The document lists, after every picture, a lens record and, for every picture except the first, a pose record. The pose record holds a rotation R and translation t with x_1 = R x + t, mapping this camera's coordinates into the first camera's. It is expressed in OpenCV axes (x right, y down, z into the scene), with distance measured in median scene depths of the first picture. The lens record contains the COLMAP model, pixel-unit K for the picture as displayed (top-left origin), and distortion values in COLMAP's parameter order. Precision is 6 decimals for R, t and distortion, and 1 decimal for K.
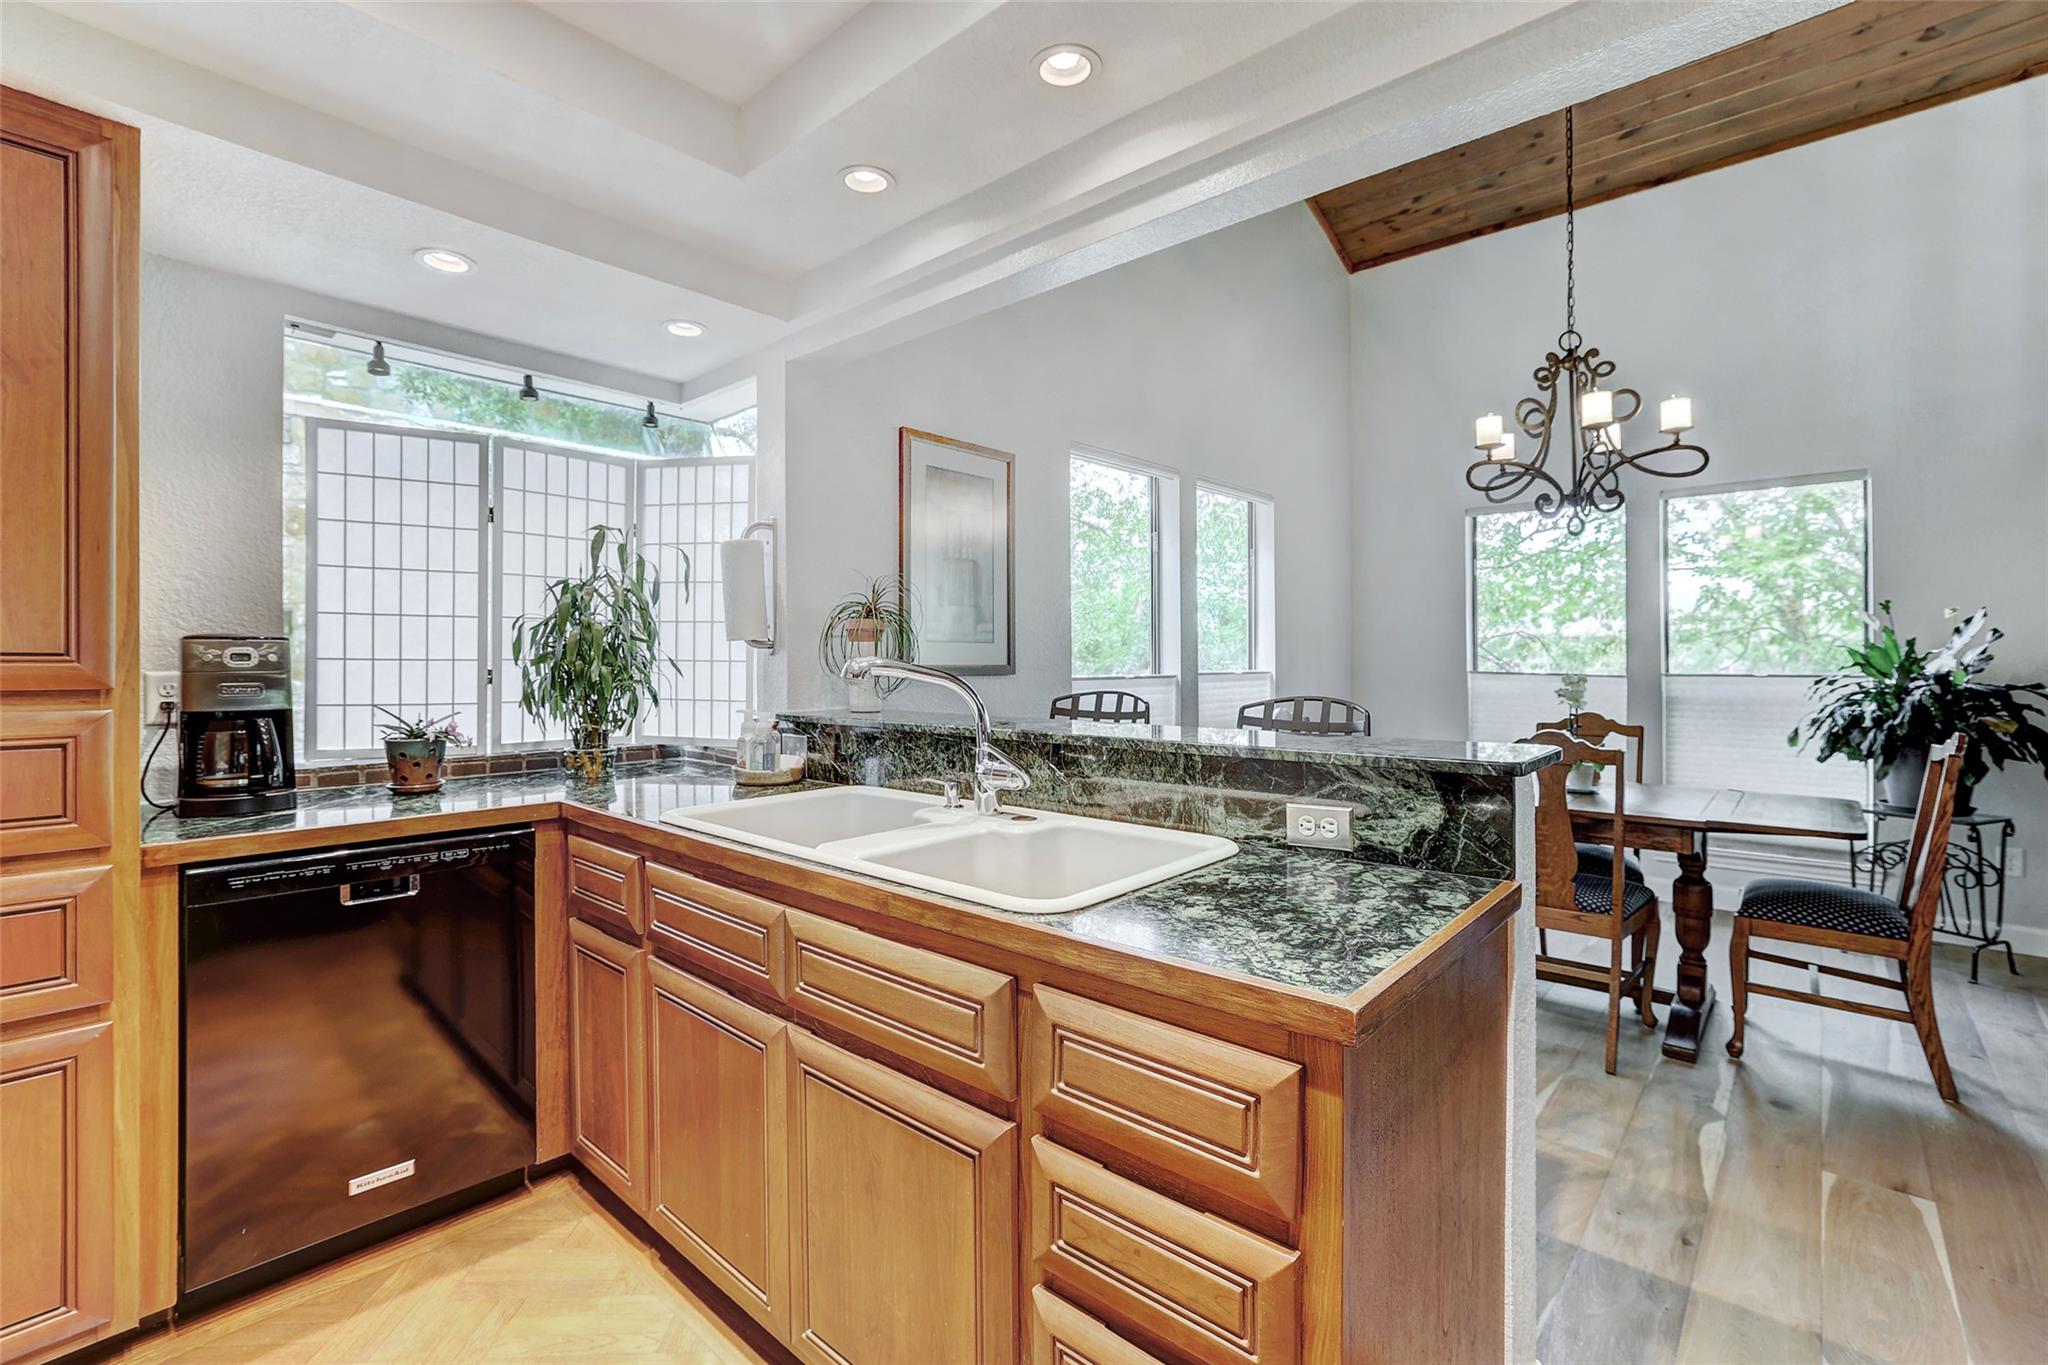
lens RADIAL K [[902.4, 0, 1006.4], [0, 902.4, 670.9], [0, 0, 1]] dist [-0.027805, 0.000152]
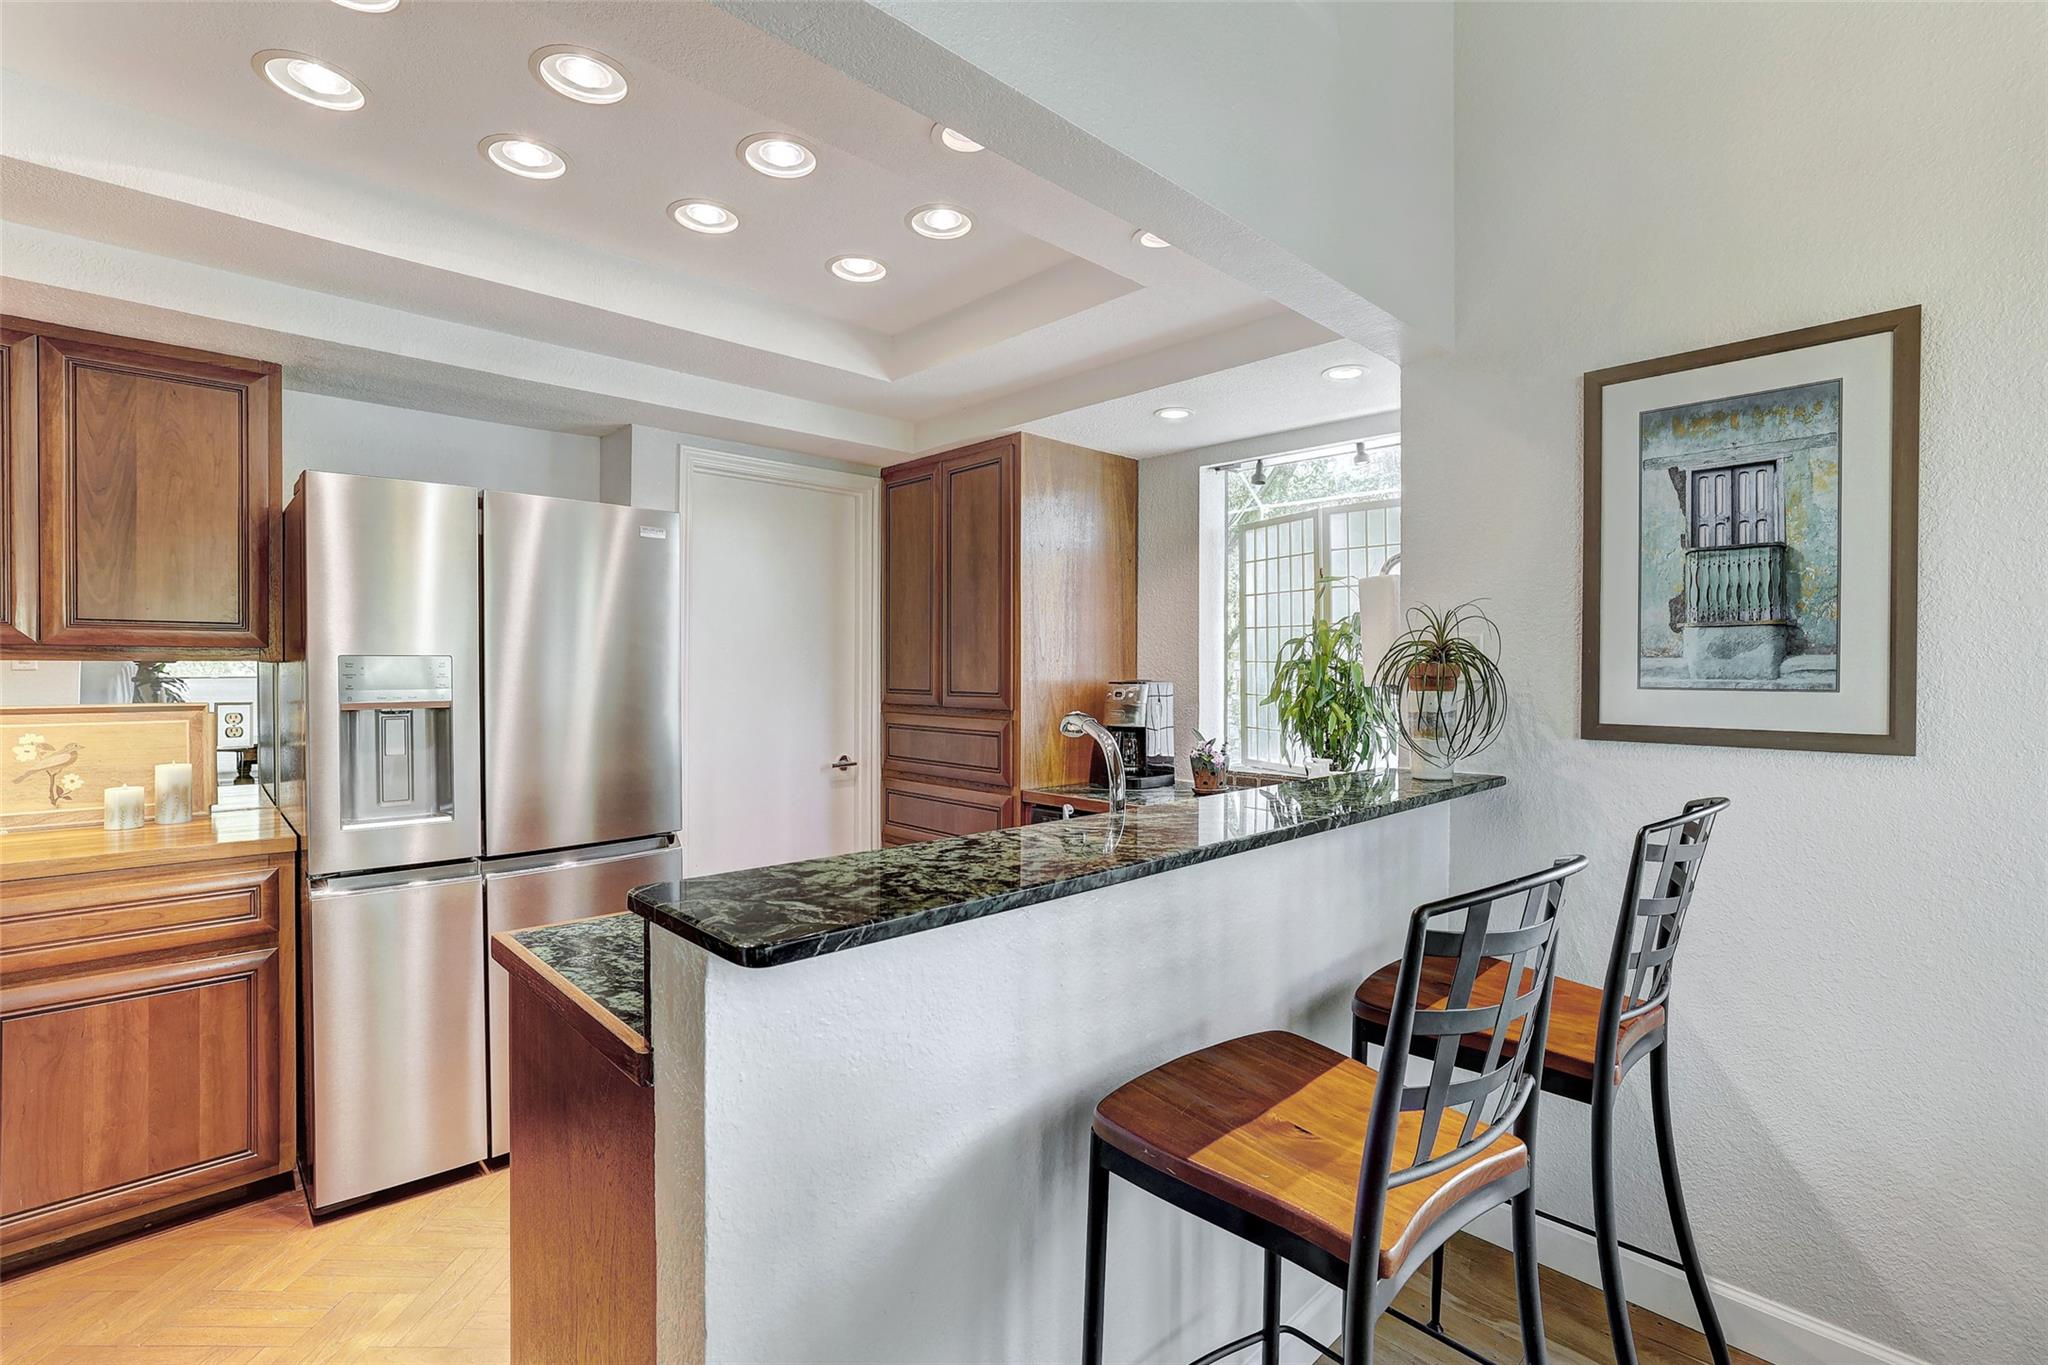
lens RADIAL K [[902.4, 0, 1006.4], [0, 902.4, 670.9], [0, 0, 1]] dist [-0.027805, 0.000152]
pose [[-0.068842, 0.014046, -0.997529, 1.664118], [-0.016980, 0.999740, 0.015248, -0.135682], [0.997483, 0.017988, -0.068586, 1.724179]]
